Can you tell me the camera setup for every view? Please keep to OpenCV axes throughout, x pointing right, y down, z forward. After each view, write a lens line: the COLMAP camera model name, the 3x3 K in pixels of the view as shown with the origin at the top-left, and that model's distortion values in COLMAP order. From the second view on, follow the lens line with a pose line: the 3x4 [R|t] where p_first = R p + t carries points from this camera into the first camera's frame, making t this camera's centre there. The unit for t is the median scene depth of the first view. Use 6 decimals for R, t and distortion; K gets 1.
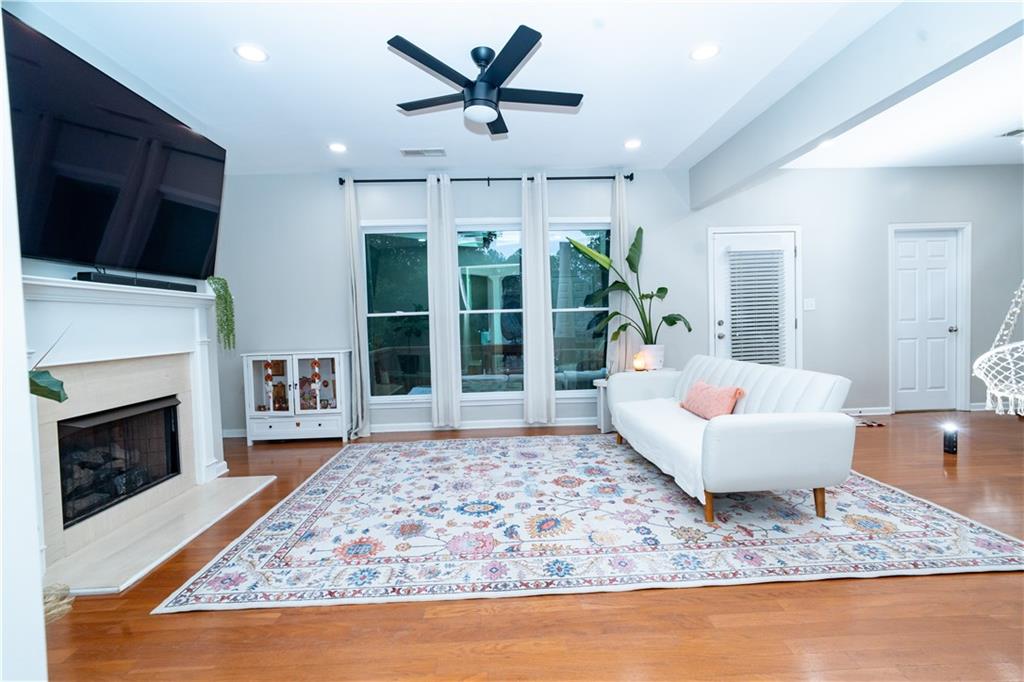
lens RADIAL K [[476.7, 0, 512.0], [0, 476.7, 341.0], [0, 0, 1]] dist [-0.021546, 0.010770]
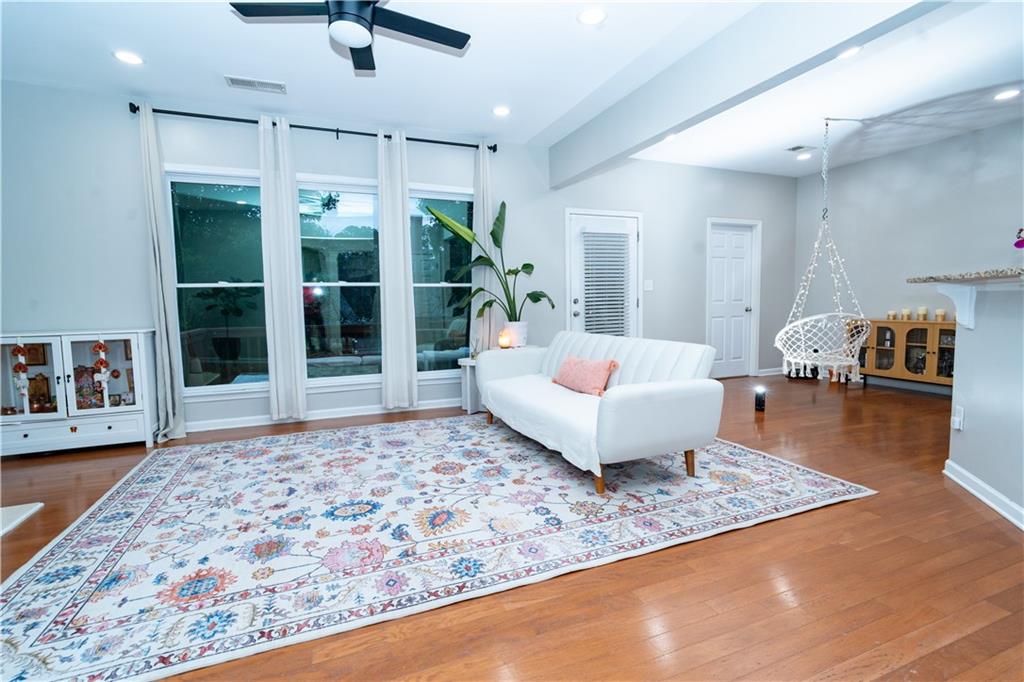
lens RADIAL K [[476.7, 0, 512.0], [0, 476.7, 341.0], [0, 0, 1]] dist [-0.021546, 0.010770]
pose [[0.940068, -0.014908, 0.340662, -0.086868], [0.003493, 0.999412, 0.034097, 0.022996], [-0.340970, -0.030864, 0.939567, 0.119069]]
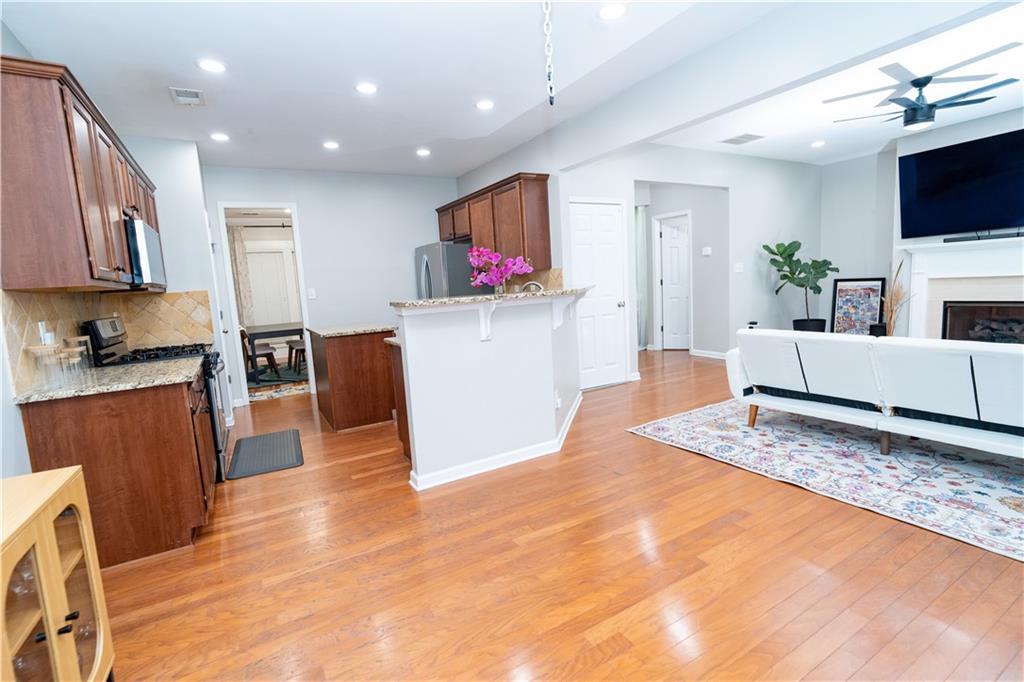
lens RADIAL K [[476.7, 0, 512.0], [0, 476.7, 341.0], [0, 0, 1]] dist [-0.021546, 0.010770]
pose [[-0.879875, 0.138887, -0.454457, 1.726534], [0.065230, 0.982583, 0.173997, -0.158278], [0.470708, 0.123451, -0.873610, 1.708107]]
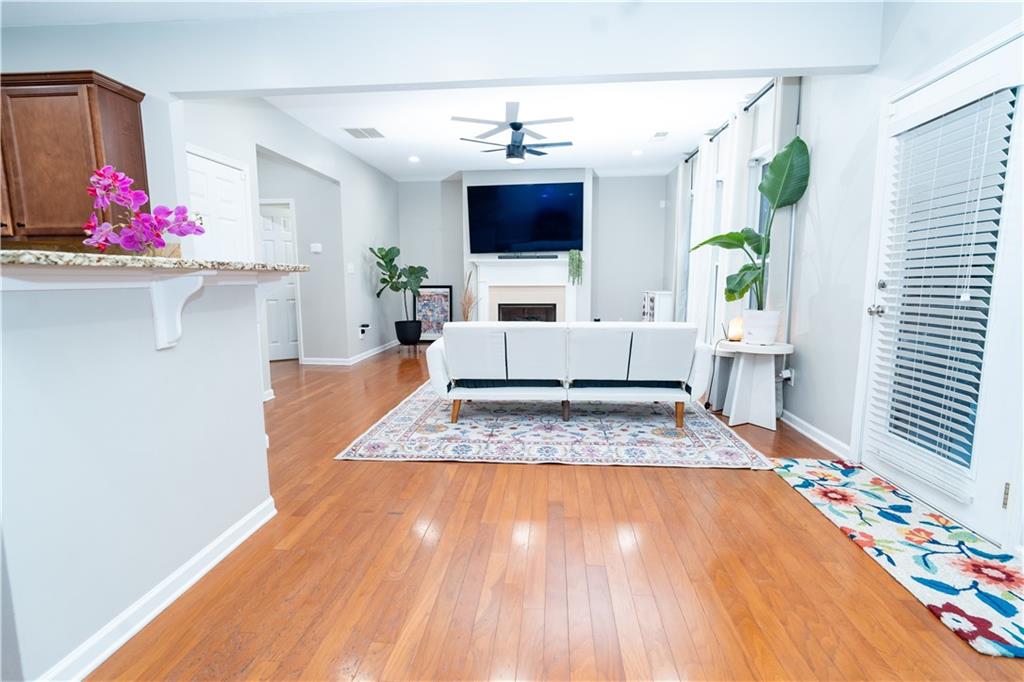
lens RADIAL K [[476.7, 0, 512.0], [0, 476.7, 341.0], [0, 0, 1]] dist [-0.021546, 0.010770]
pose [[-0.125007, 0.158293, -0.979447, 1.787280], [-0.031605, 0.986054, 0.163395, -0.088263], [0.991652, 0.051381, -0.118261, 1.205873]]
